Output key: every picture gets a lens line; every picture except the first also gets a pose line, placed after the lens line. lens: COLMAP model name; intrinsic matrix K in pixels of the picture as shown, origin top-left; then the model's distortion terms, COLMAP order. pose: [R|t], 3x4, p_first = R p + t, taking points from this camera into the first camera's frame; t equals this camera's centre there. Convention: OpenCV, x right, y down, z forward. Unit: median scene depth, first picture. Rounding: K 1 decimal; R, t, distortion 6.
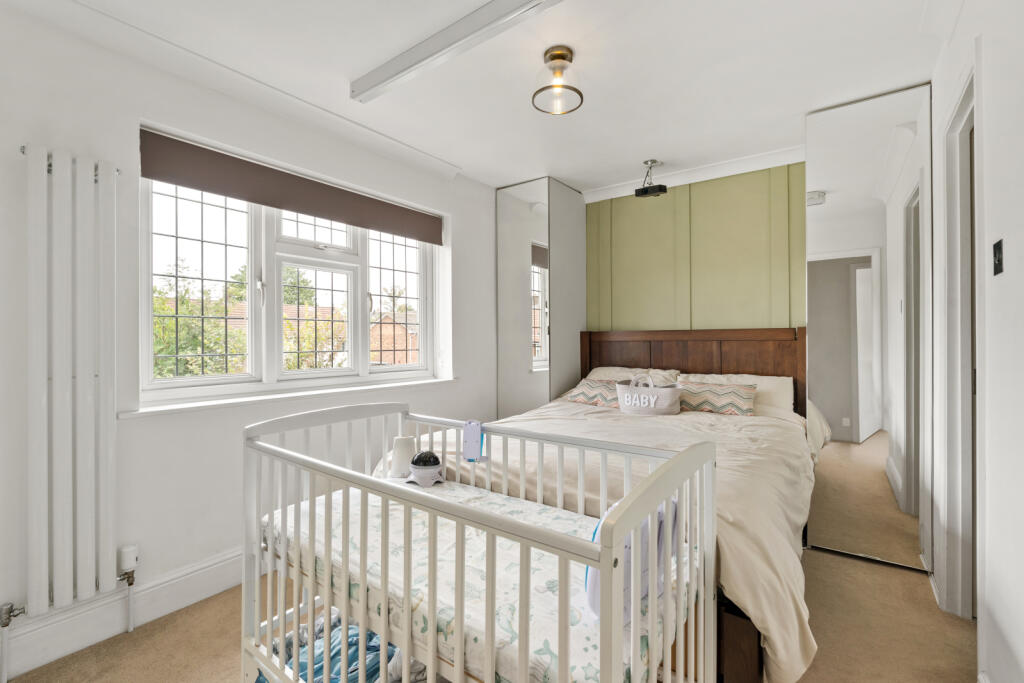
lens RADIAL K [[448.6, 0, 512.0], [0, 448.6, 341.5], [0, 0, 1]] dist [-0.009591, 0.000306]
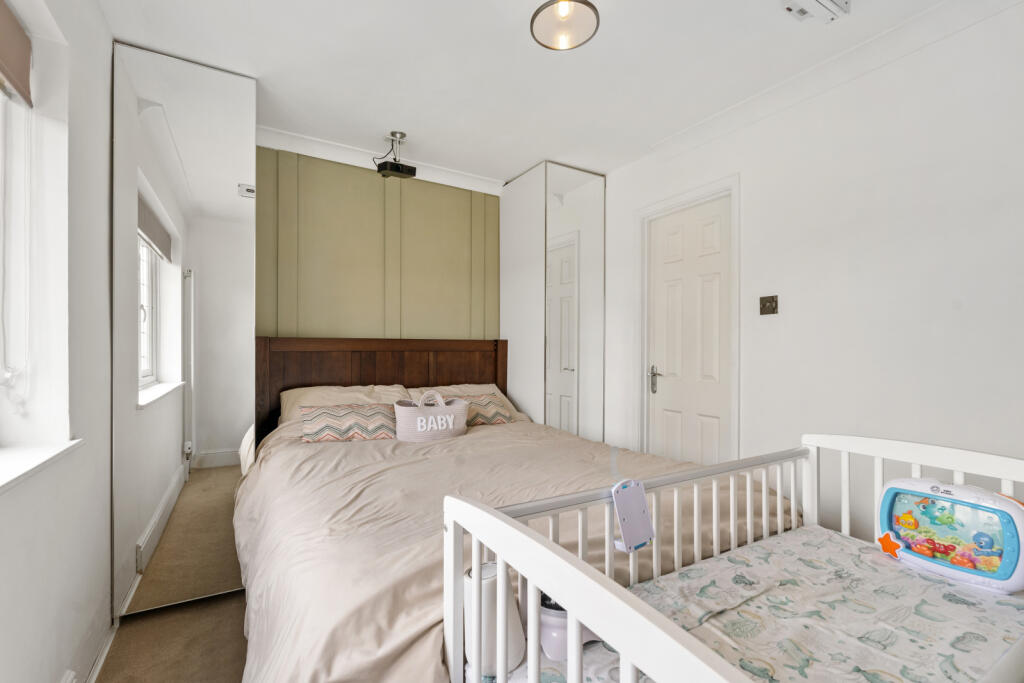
lens RADIAL K [[448.6, 0, 512.0], [0, 448.6, 341.5], [0, 0, 1]] dist [-0.009591, 0.000306]
pose [[0.369636, 0.029375, 0.928712, -0.373485], [0.004029, 0.999440, -0.033215, 0.010585], [-0.929168, 0.016019, 0.369310, 0.504064]]
